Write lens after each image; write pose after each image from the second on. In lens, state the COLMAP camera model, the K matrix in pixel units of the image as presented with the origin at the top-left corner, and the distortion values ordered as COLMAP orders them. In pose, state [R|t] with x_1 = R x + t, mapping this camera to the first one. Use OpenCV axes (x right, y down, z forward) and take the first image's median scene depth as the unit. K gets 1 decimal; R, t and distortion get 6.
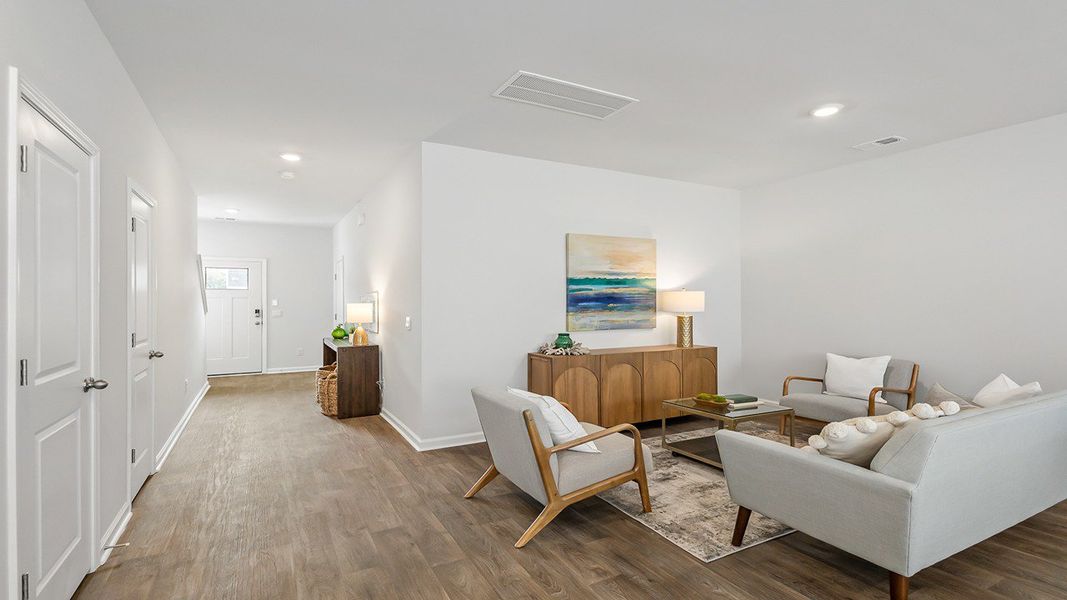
lens RADIAL K [[499.3, 0, 523.7], [0, 499.3, 277.5], [0, 0, 1]] dist [0.008624, 0.000231]
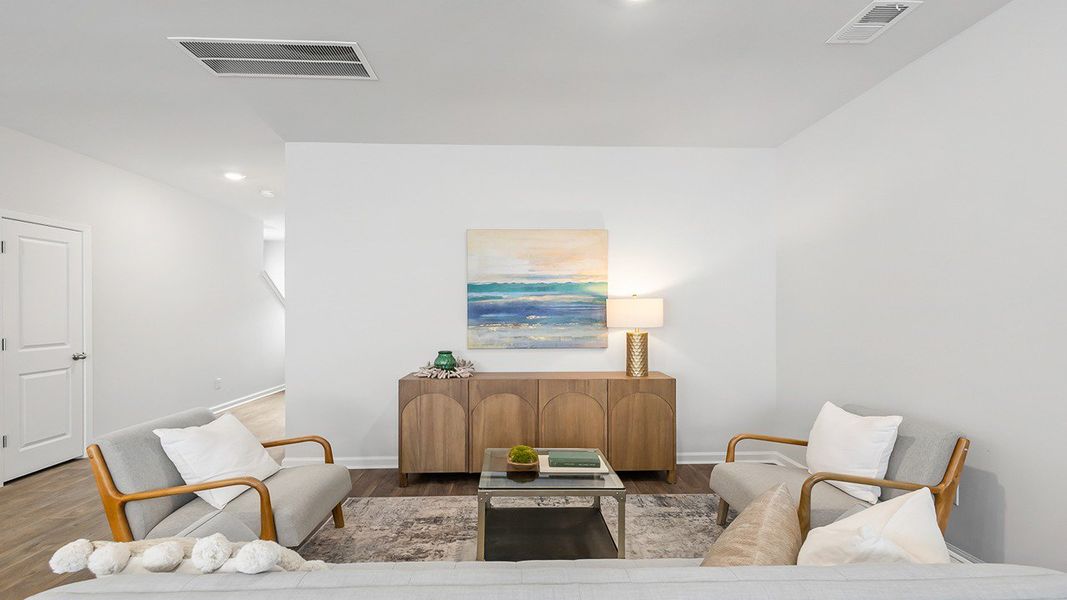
lens RADIAL K [[499.3, 0, 537.0], [0, 499.3, 292.7], [0, 0, 1]] dist [0.008624, 0.000231]
pose [[0.897505, -0.013451, -0.440800, 0.537462], [0.016619, 0.999856, 0.003327, 0.014394], [0.440692, -0.010312, 0.897599, 0.304363]]
